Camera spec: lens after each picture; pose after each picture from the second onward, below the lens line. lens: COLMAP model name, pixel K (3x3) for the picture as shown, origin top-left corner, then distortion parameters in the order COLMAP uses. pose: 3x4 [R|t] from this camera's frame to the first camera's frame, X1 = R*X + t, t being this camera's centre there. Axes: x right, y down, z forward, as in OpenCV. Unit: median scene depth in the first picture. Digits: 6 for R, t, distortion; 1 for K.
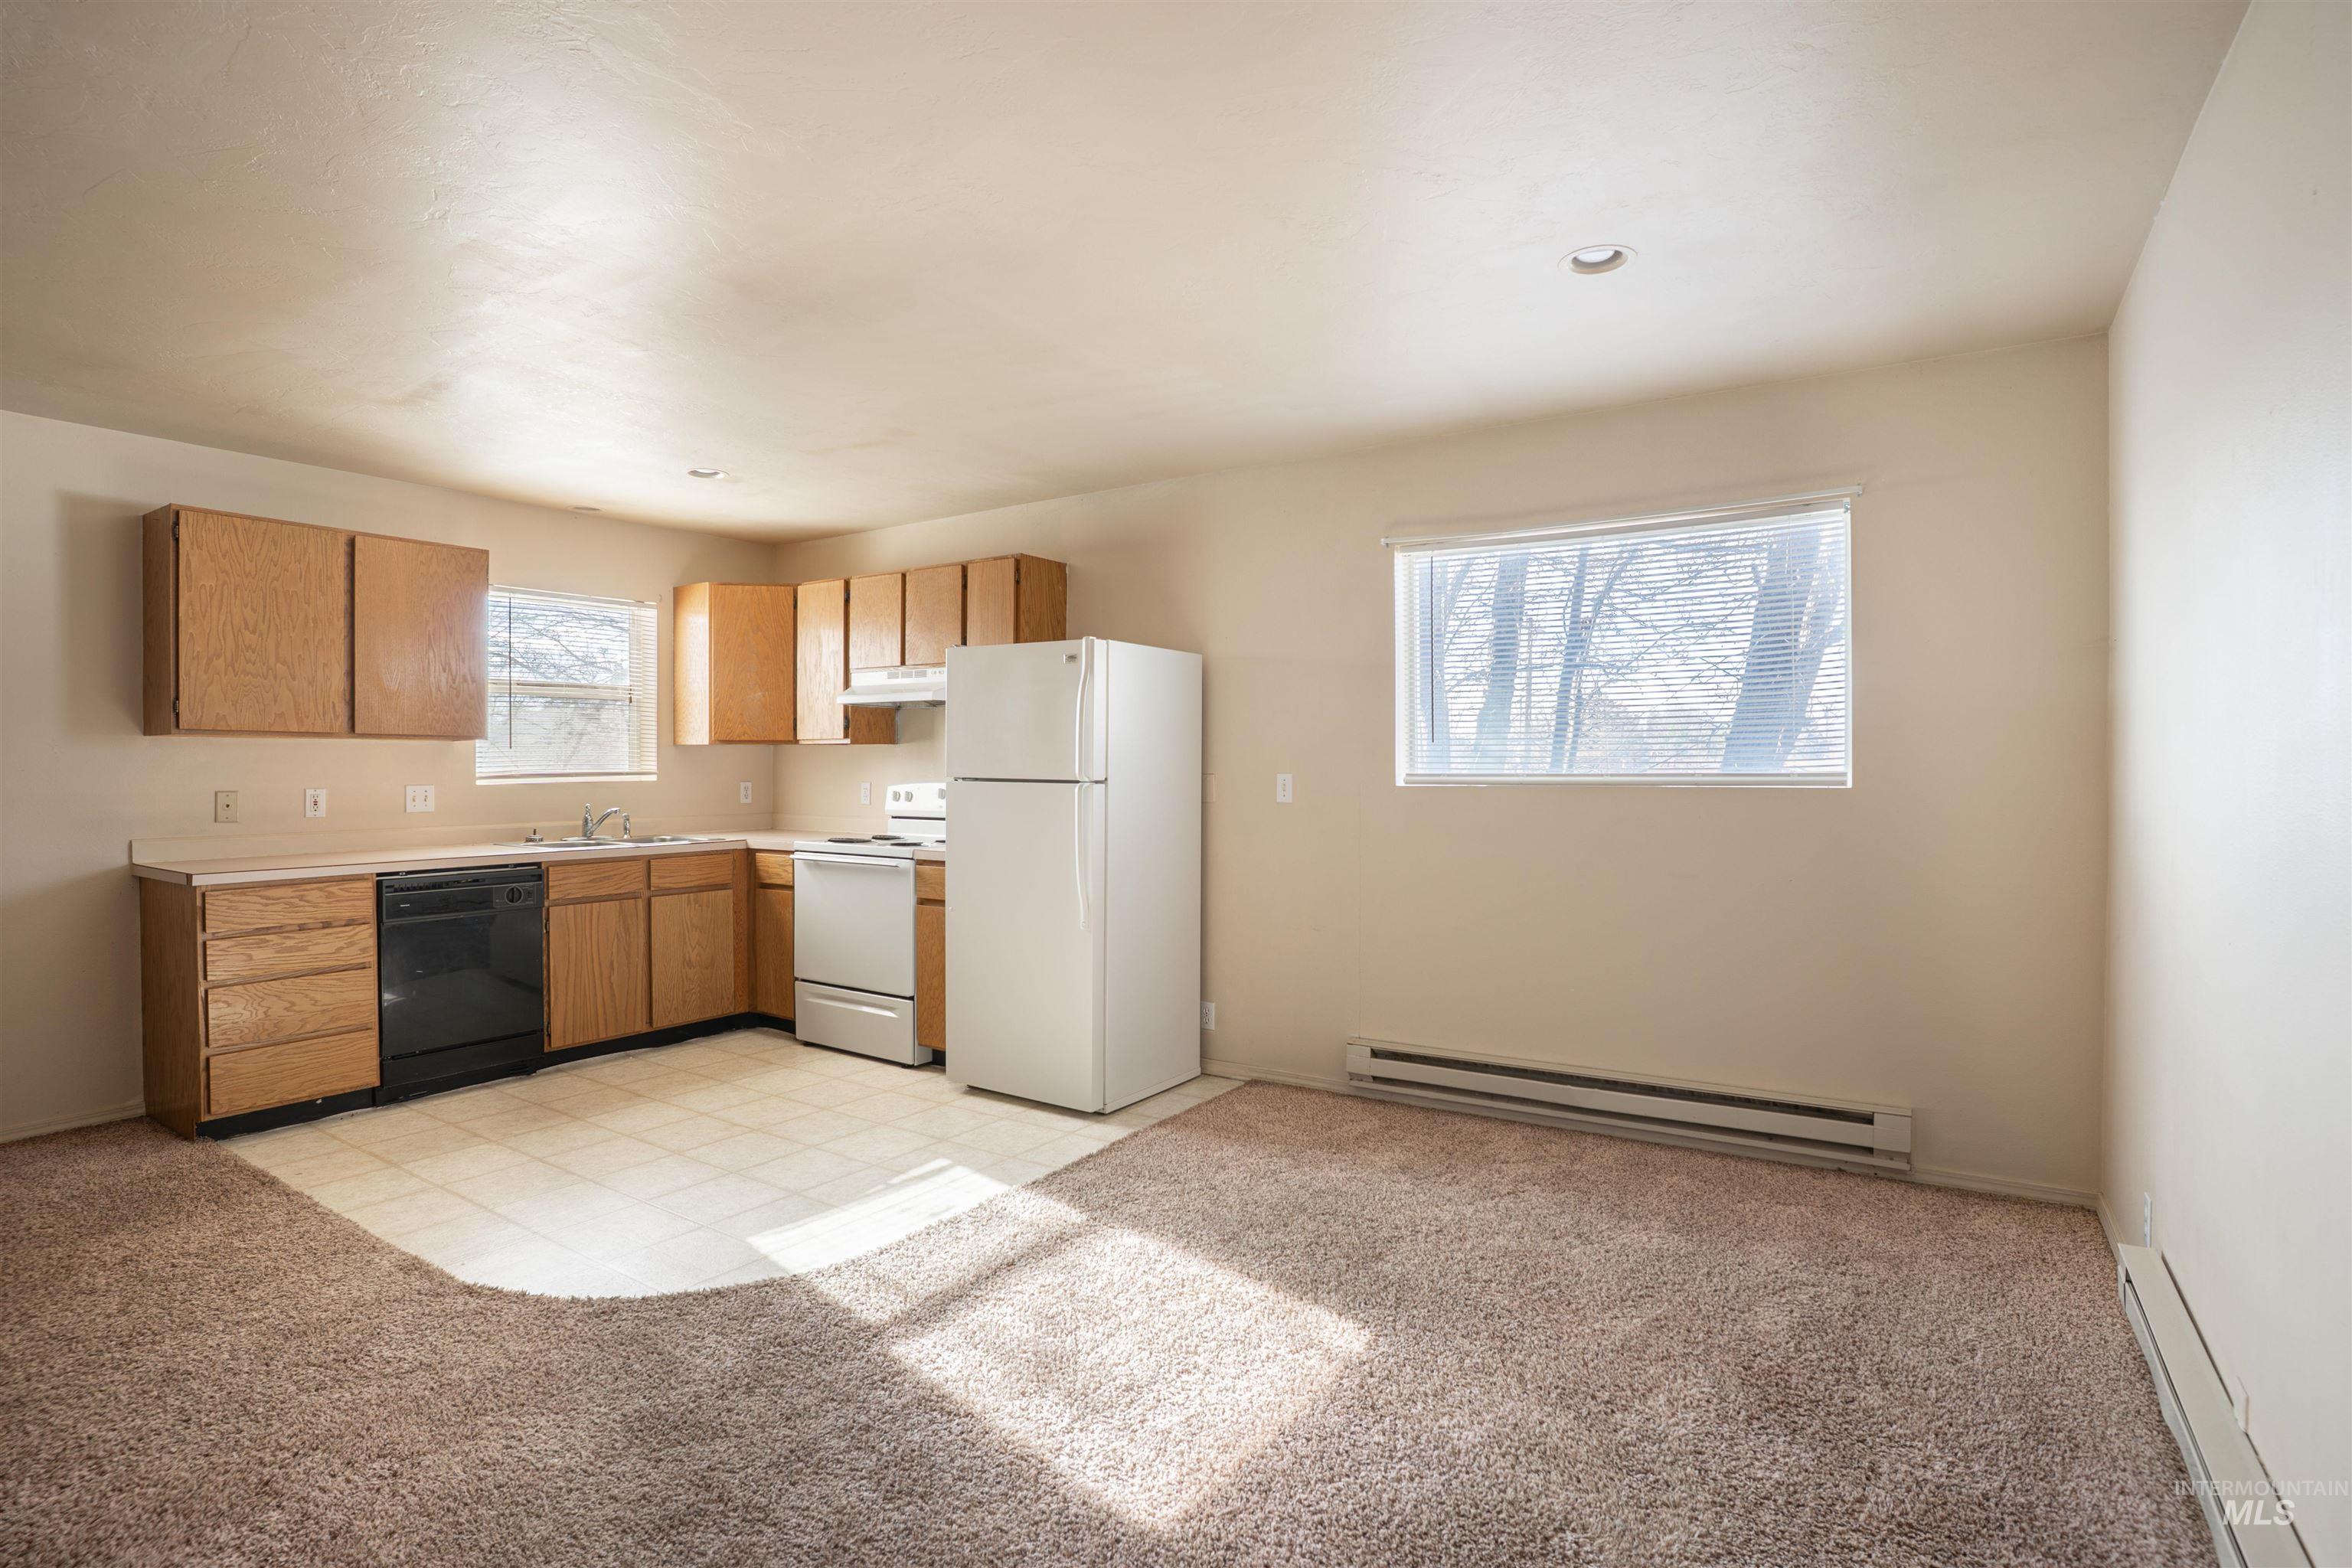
lens RADIAL K [[1163.0, 0, 1166.3], [0, 1163.0, 778.6], [0, 0, 1]] dist [-0.075359, 0.035245]
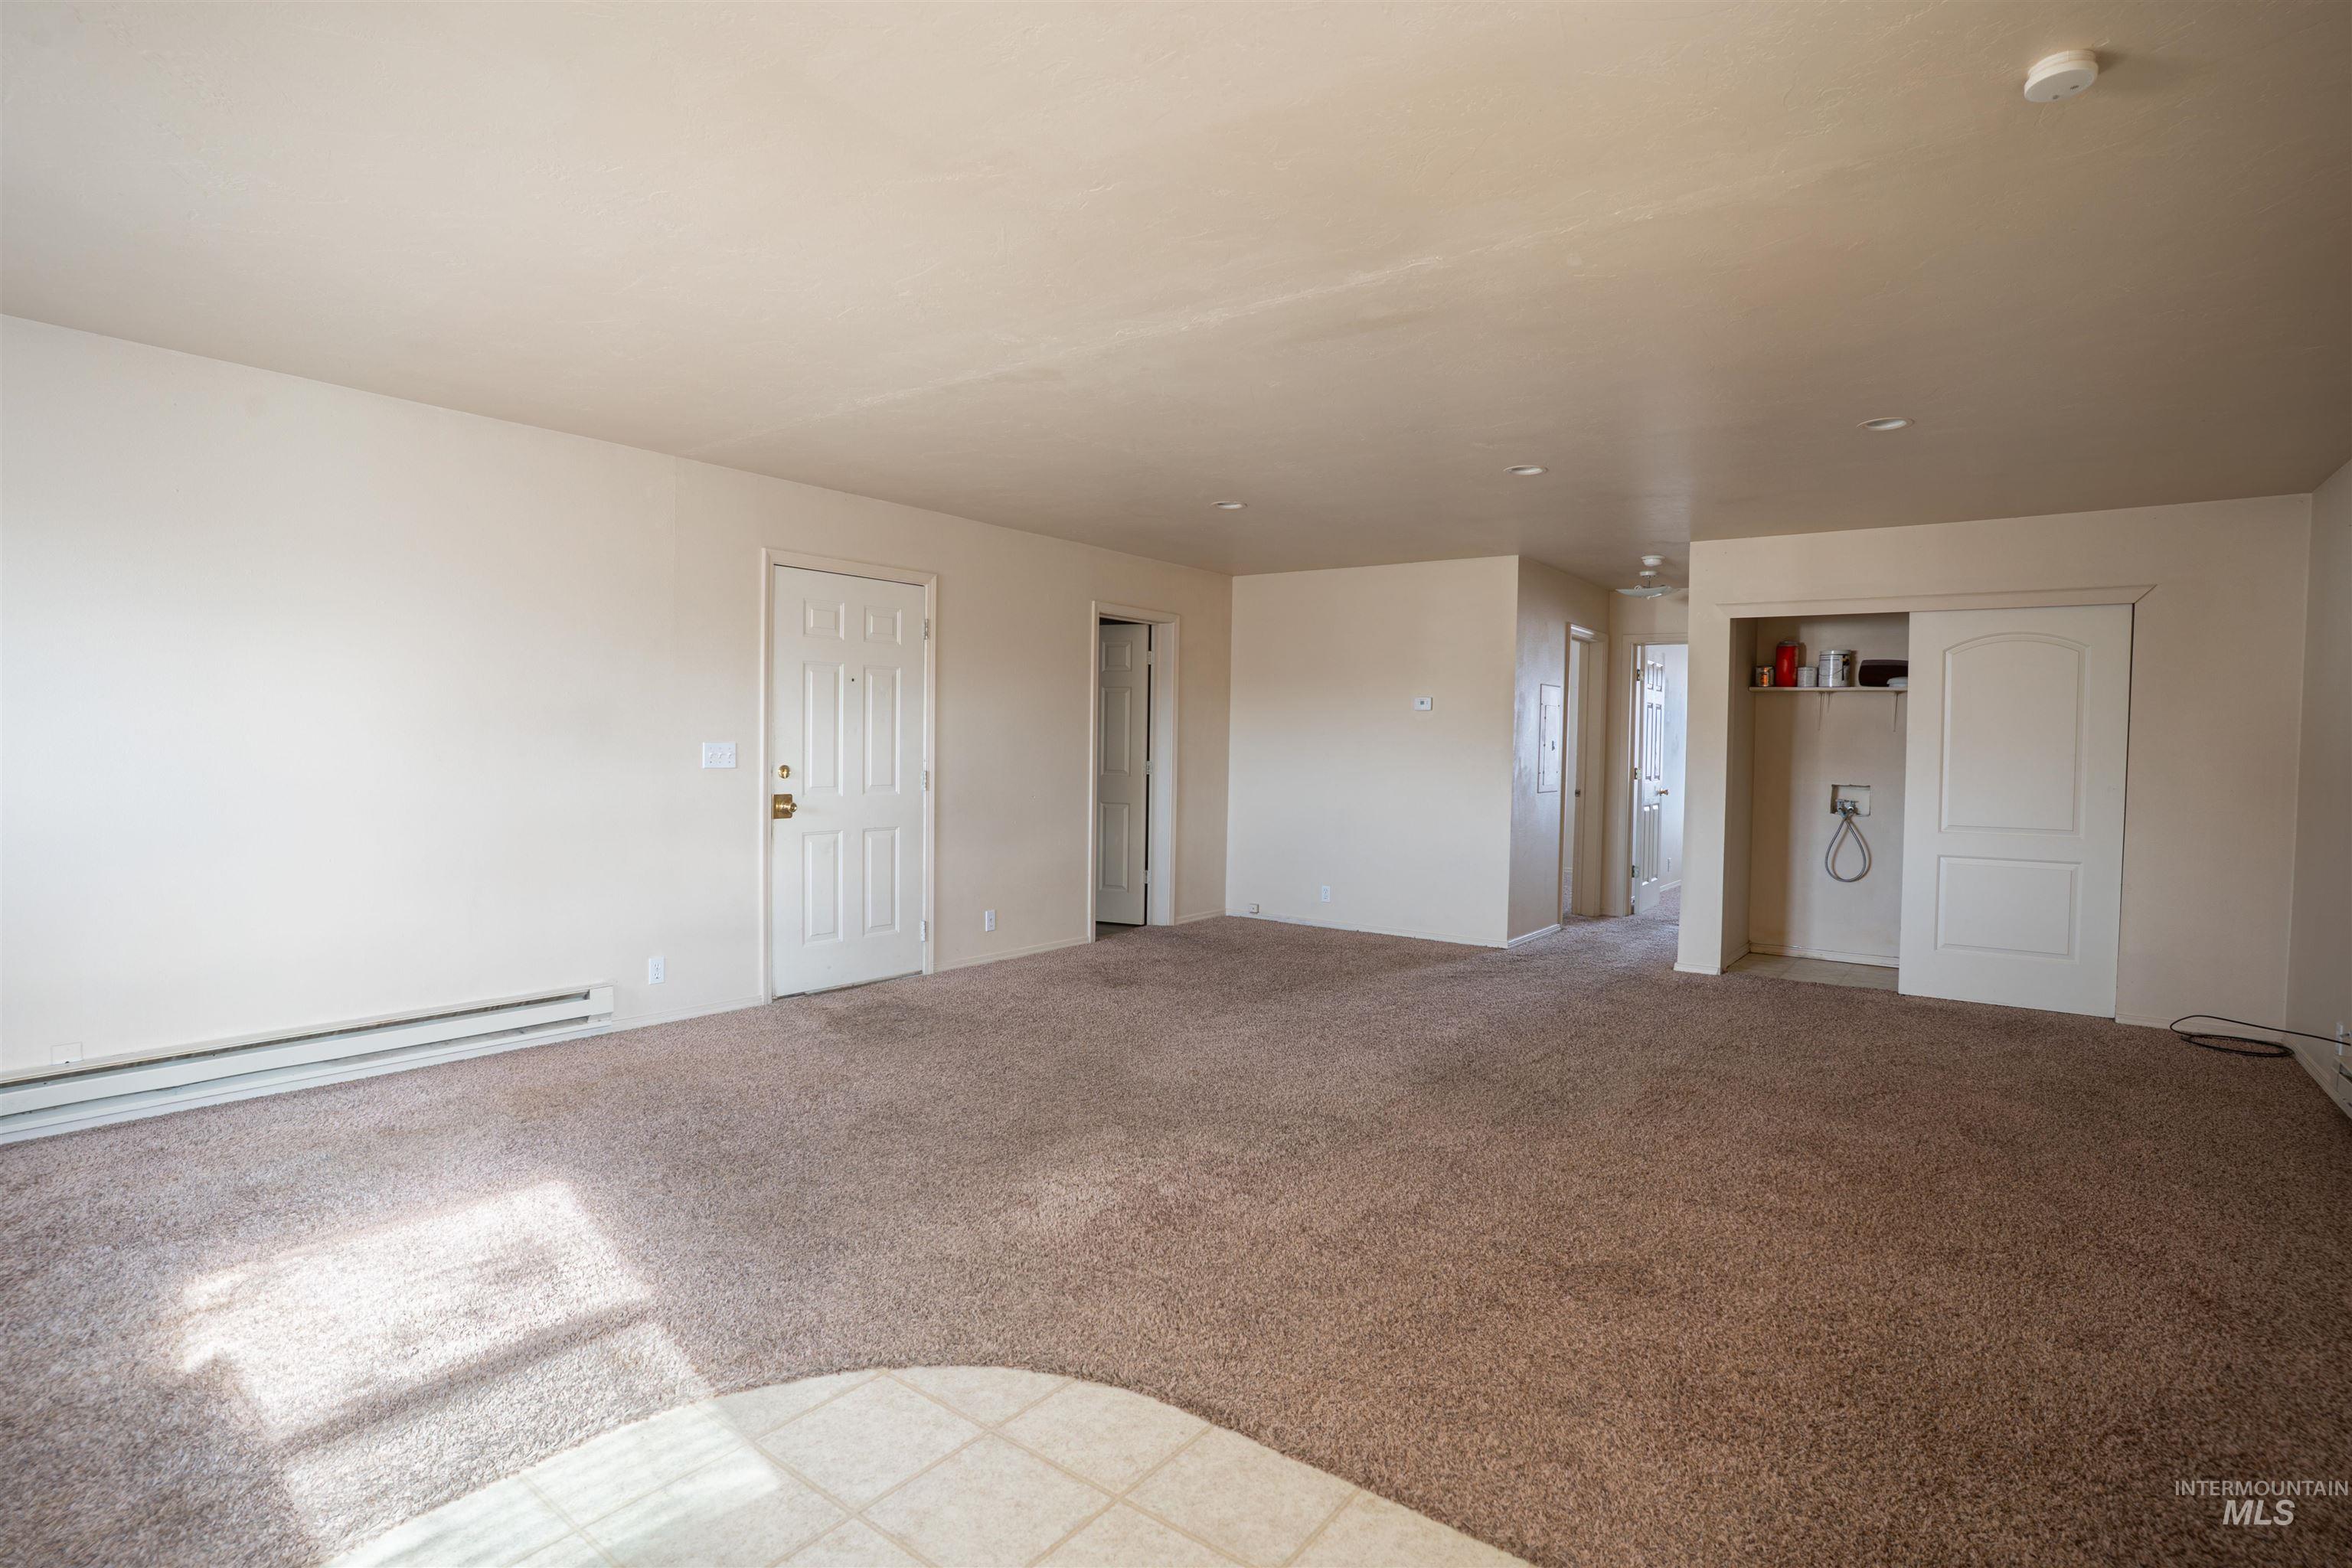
lens RADIAL K [[1163.0, 0, 1166.3], [0, 1163.0, 778.6], [0, 0, 1]] dist [-0.075359, 0.035245]
pose [[-0.996911, -0.020759, 0.075751, -0.452281], [-0.017167, 0.998711, 0.047771, -0.014483], [-0.076645, 0.046323, -0.995982, 1.153683]]
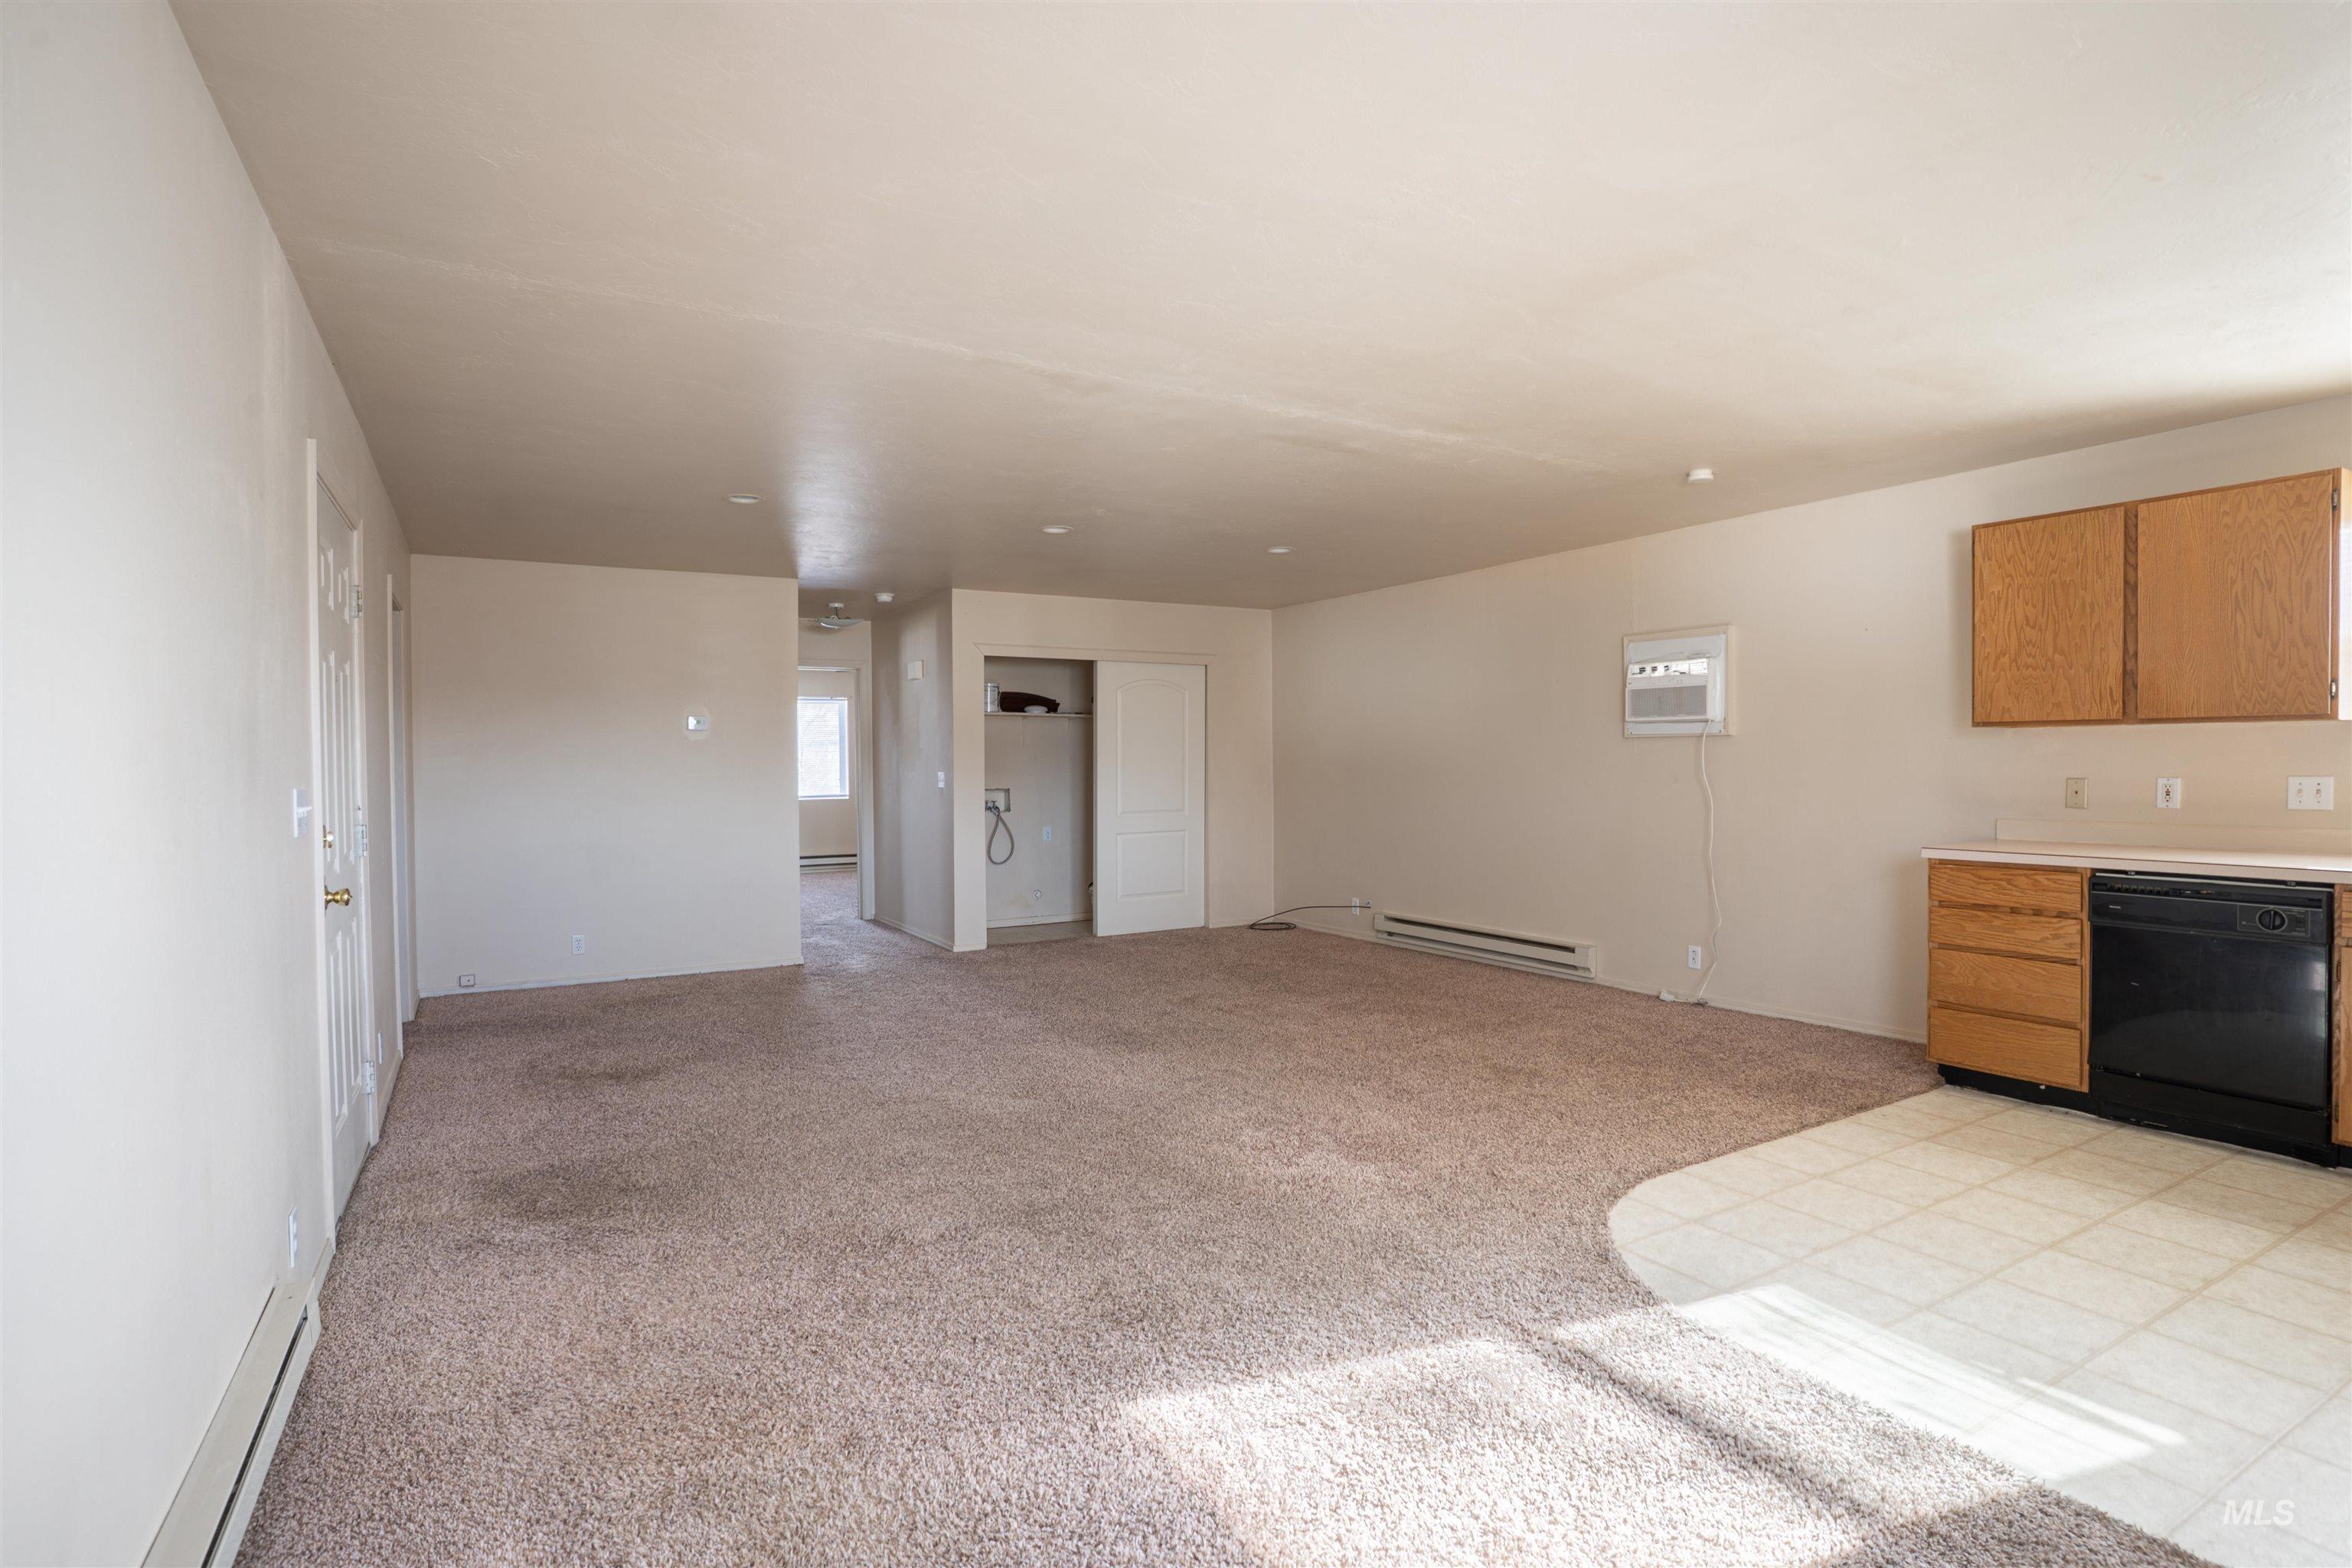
lens RADIAL K [[1163.0, 0, 1166.3], [0, 1163.0, 778.6], [0, 0, 1]] dist [-0.075359, 0.035245]
pose [[-0.436989, 0.019521, -0.899255, 0.463854], [-0.001871, 0.999743, 0.022611, -0.010359], [0.899465, 0.011563, -0.436840, 0.691131]]
